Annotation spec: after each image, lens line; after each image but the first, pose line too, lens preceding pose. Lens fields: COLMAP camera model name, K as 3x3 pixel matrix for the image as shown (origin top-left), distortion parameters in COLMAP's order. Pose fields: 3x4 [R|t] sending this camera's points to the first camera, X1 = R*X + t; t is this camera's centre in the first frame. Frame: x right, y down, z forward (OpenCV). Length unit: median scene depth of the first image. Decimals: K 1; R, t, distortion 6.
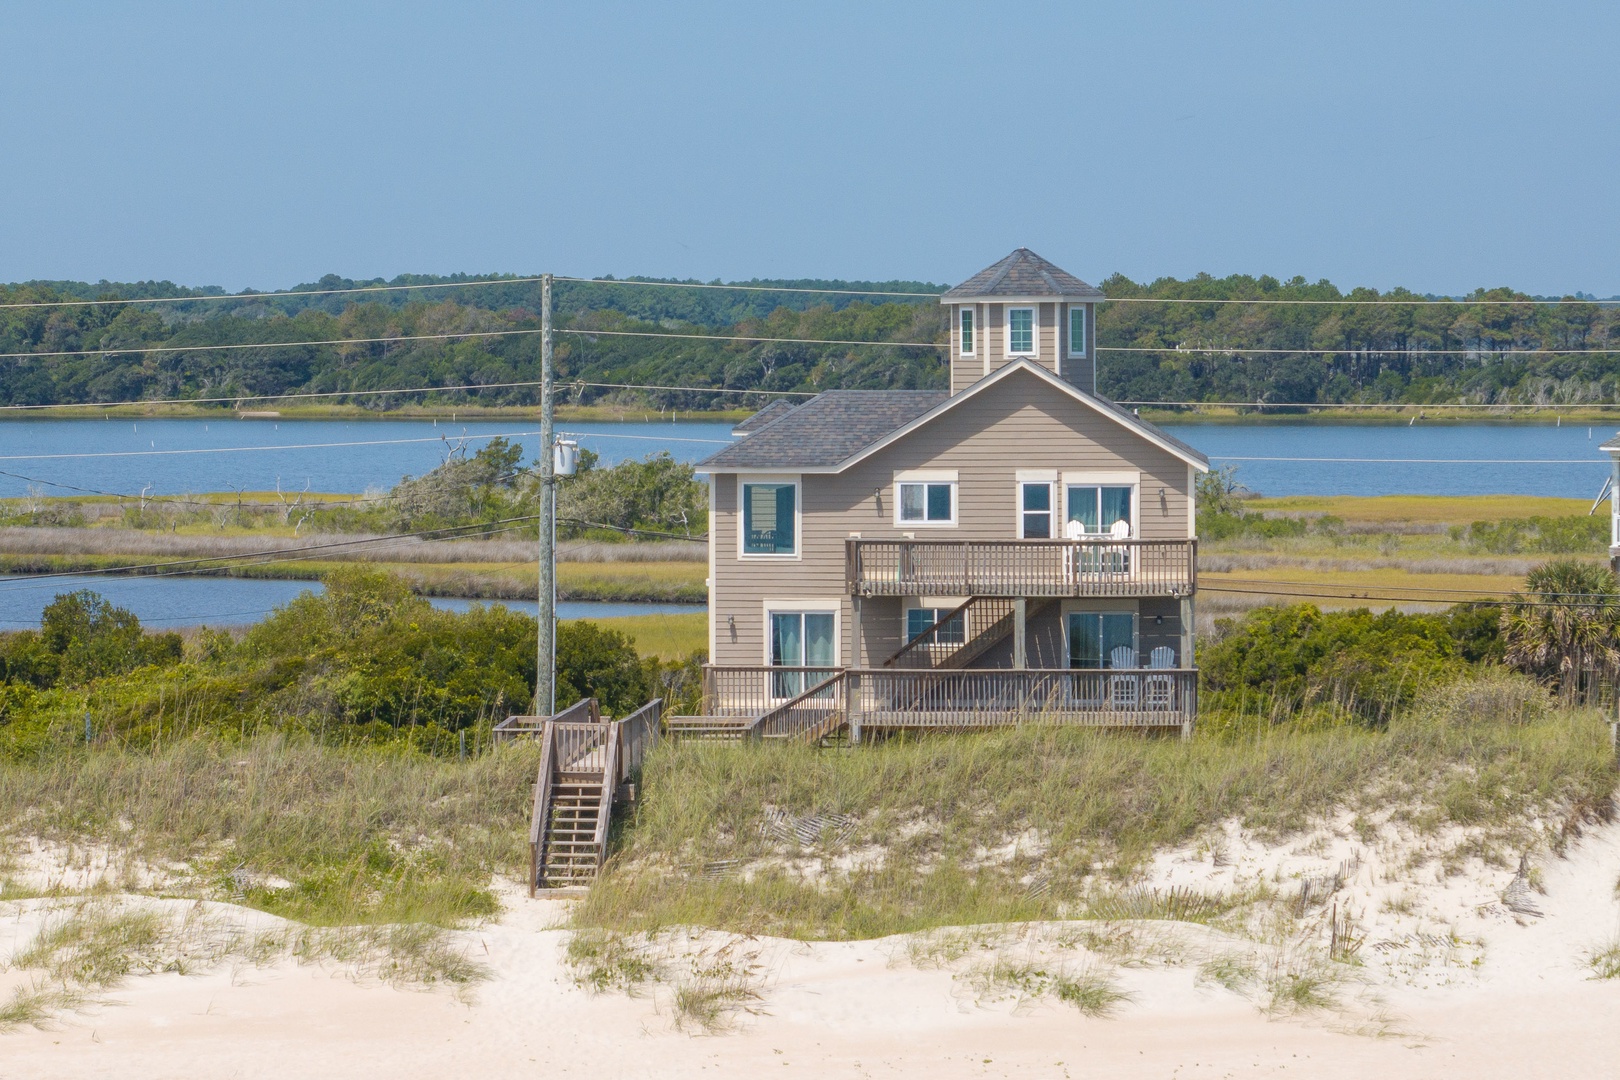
lens RADIAL K [[7877.0, 0, 809.2], [0, 7877.0, 538.6], [0, 0, 1]] dist [0.180310, 0.000000]
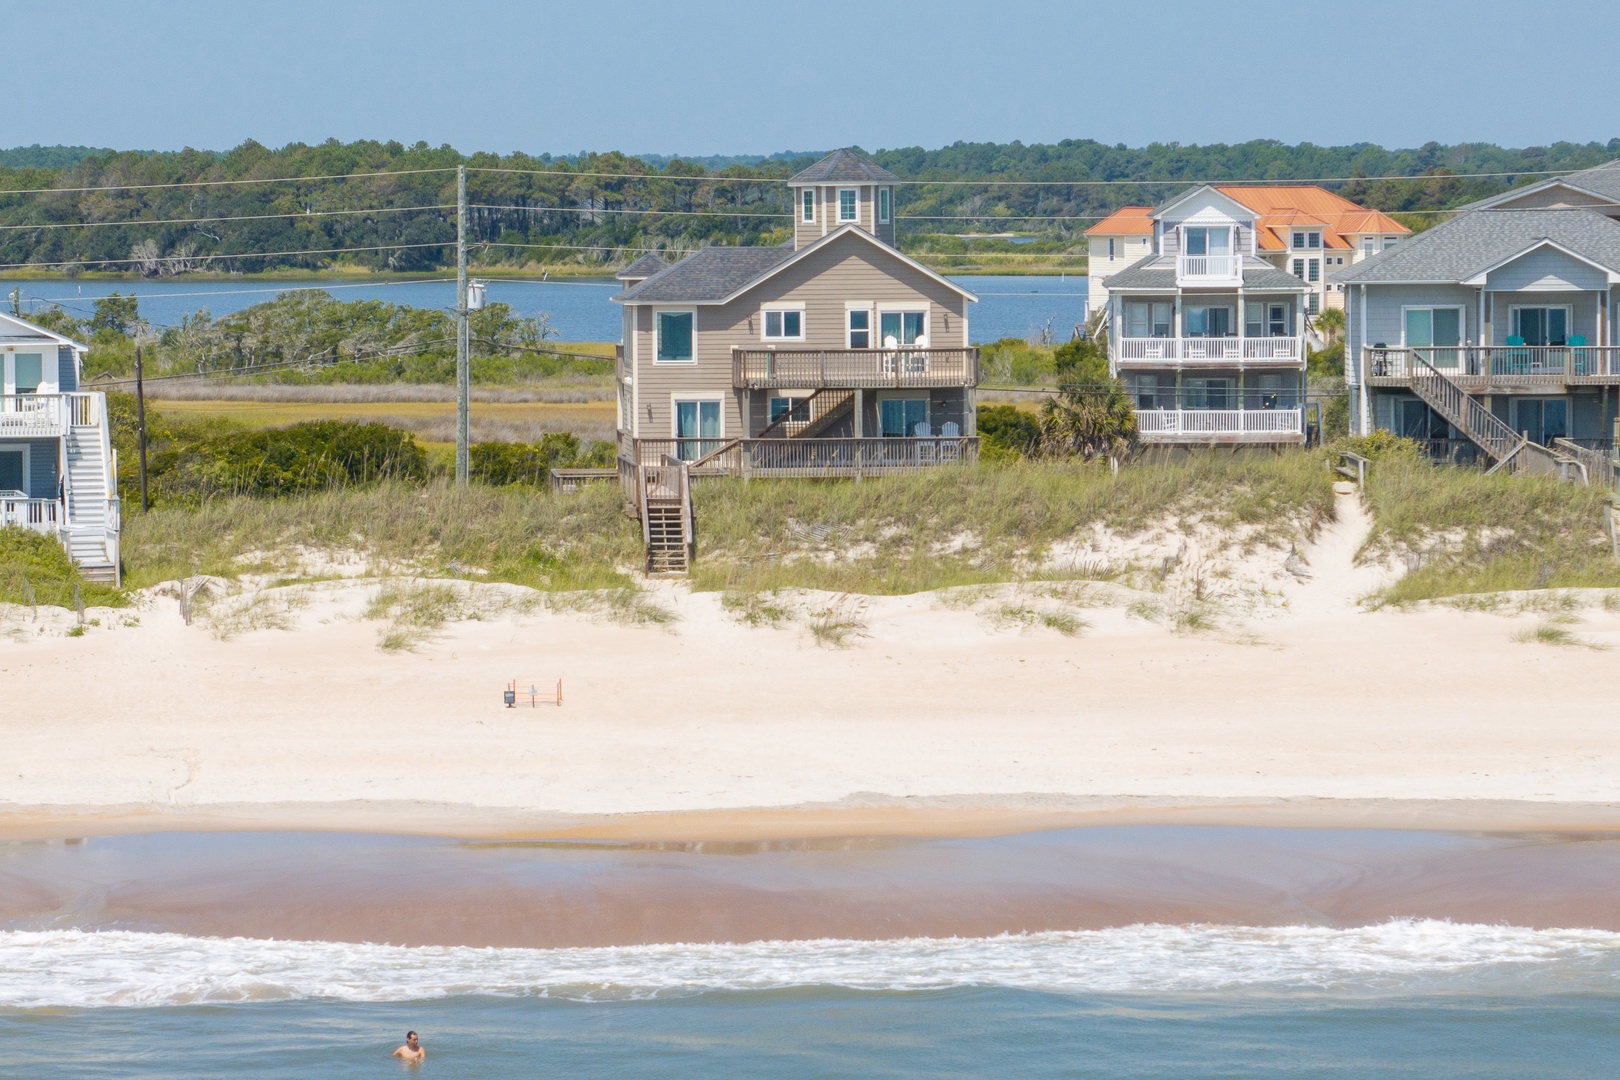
lens RADIAL K [[7876.2, 0, 809.4], [0, 7876.2, 547.5], [0, 0, 1]] dist [0.142792, 0.000000]
pose [[0.991728, -0.010908, 0.127896, -0.165781], [0.008481, 0.999774, 0.019502, 0.008233], [-0.128080, -0.018255, 0.991596, -0.434499]]
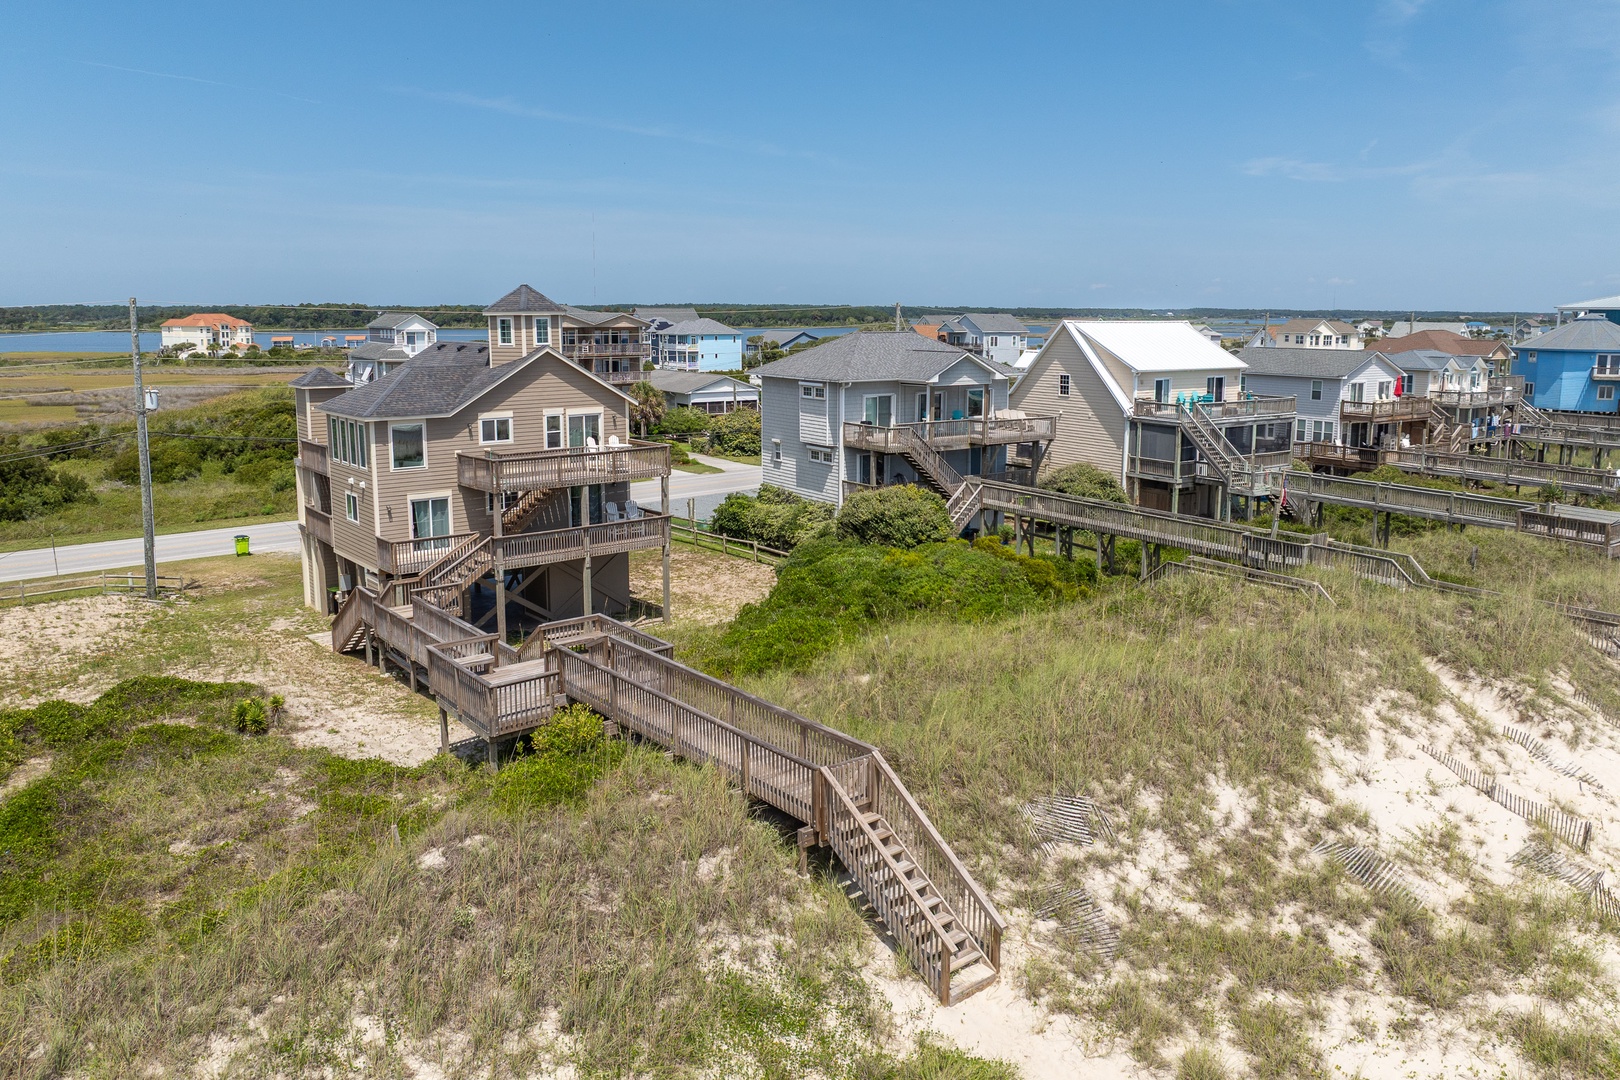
lens RADIAL K [[1152.3, 0, 814.6], [0, 1152.3, 480.8], [0, 0, 1]] dist [-0.026989, -0.016600]
pose [[0.737244, -0.095673, 0.668818, -0.105049], [0.015138, 0.992014, 0.125219, -0.024385], [-0.675457, -0.082192, 0.732805, 0.764720]]
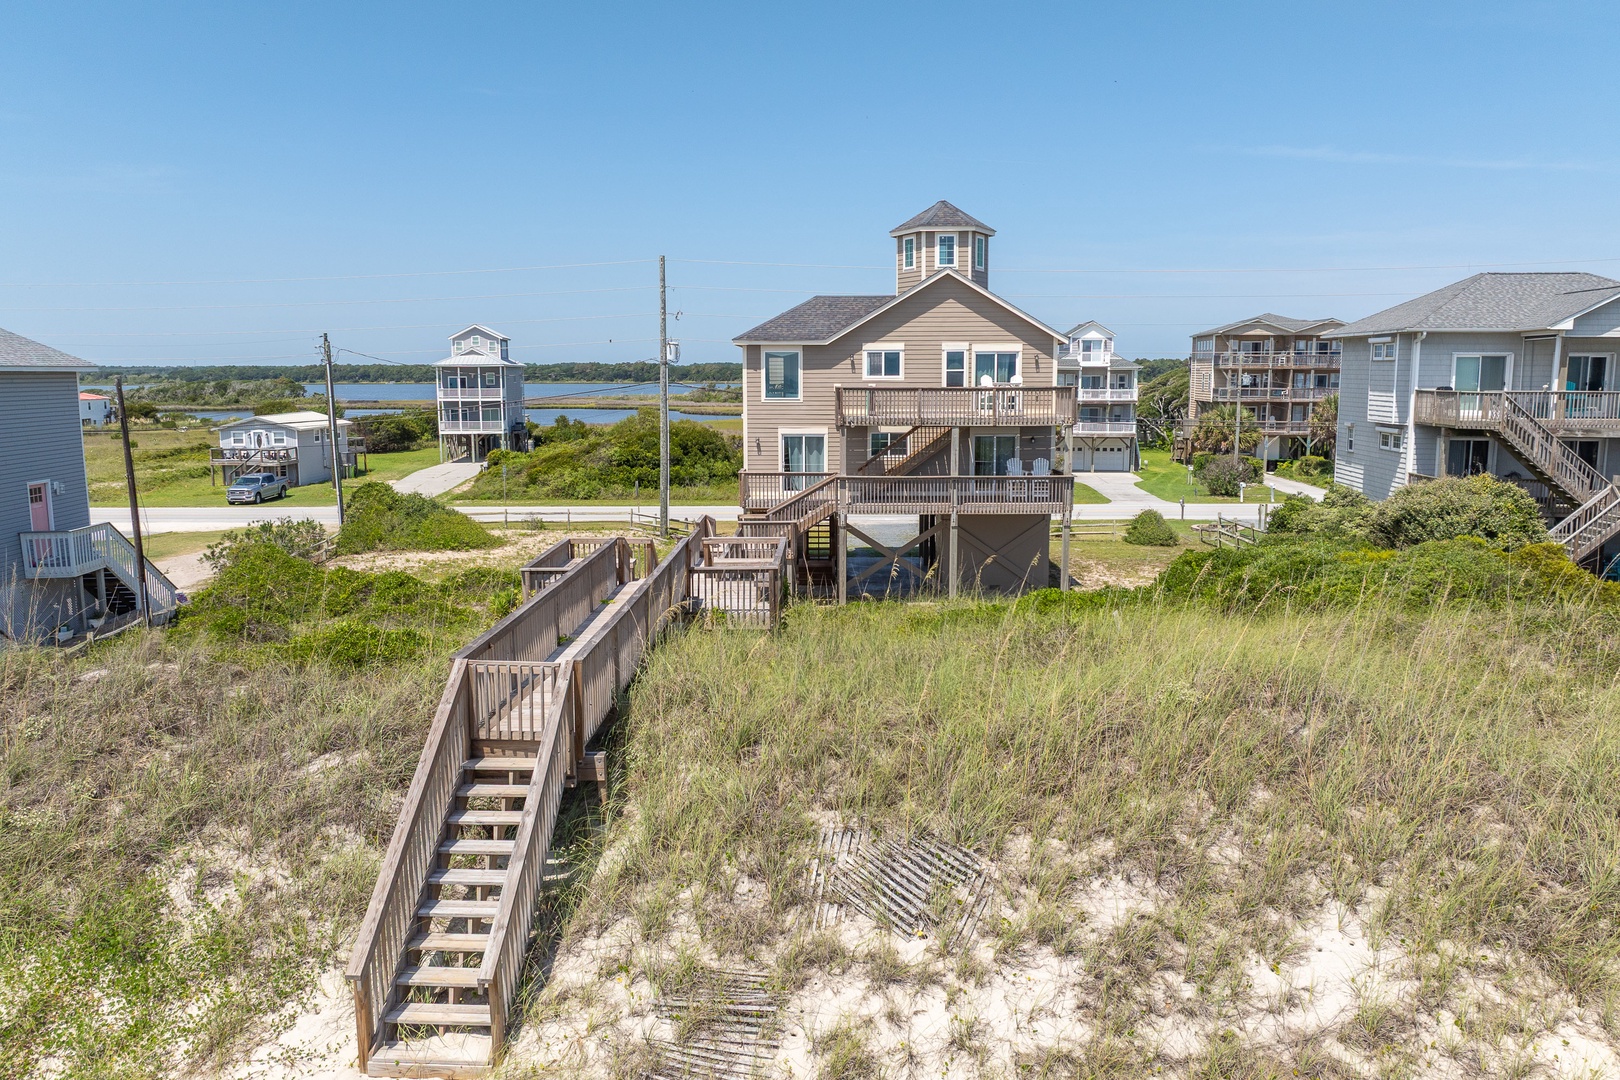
lens RADIAL K [[1152.3, 0, 810.1], [0, 1152.3, 531.7], [0, 0, 1]] dist [-0.026989, -0.016600]
pose [[0.999355, -0.005805, 0.035448, -0.007706], [0.001851, 0.993866, 0.110574, 0.003136], [-0.035872, -0.110437, 0.993236, 0.773784]]
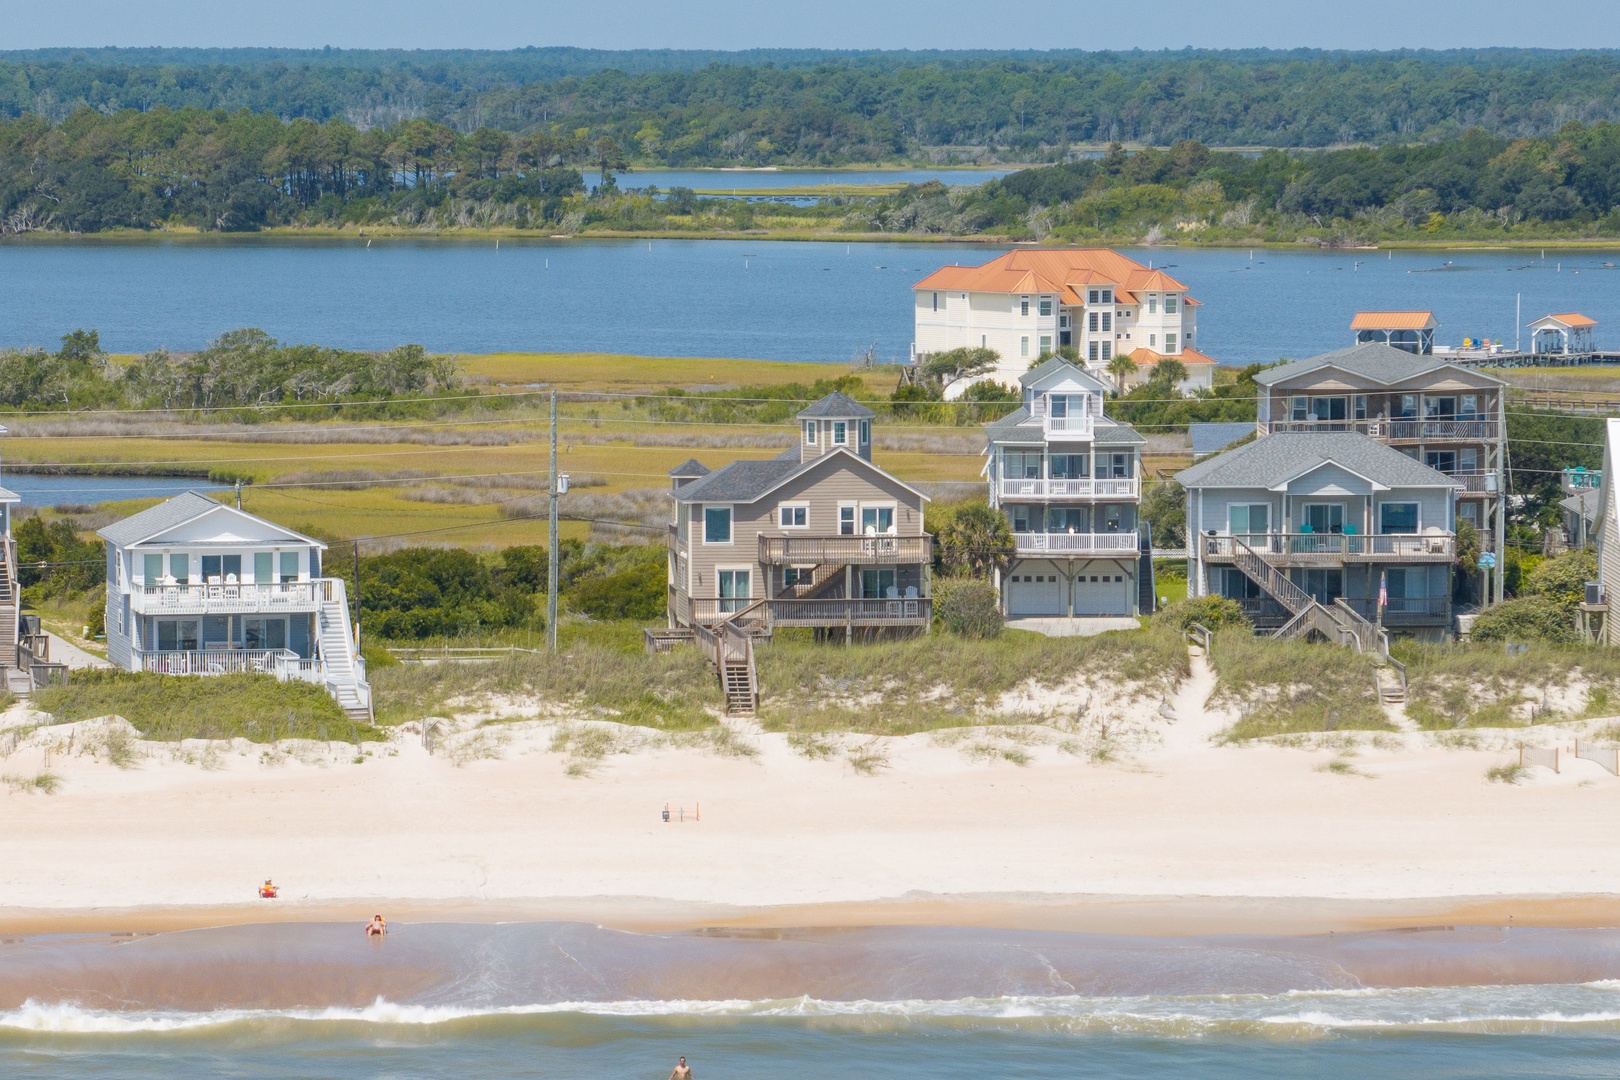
lens RADIAL K [[7869.4, 0, 811.9], [0, 7869.4, 544.5], [0, 0, 1]] dist [0.154809, 0.000000]
pose [[0.986715, -0.009758, 0.162170, -0.313641], [0.004213, 0.999396, 0.034506, -0.068181], [-0.162409, -0.033365, 0.986159, -1.025351]]
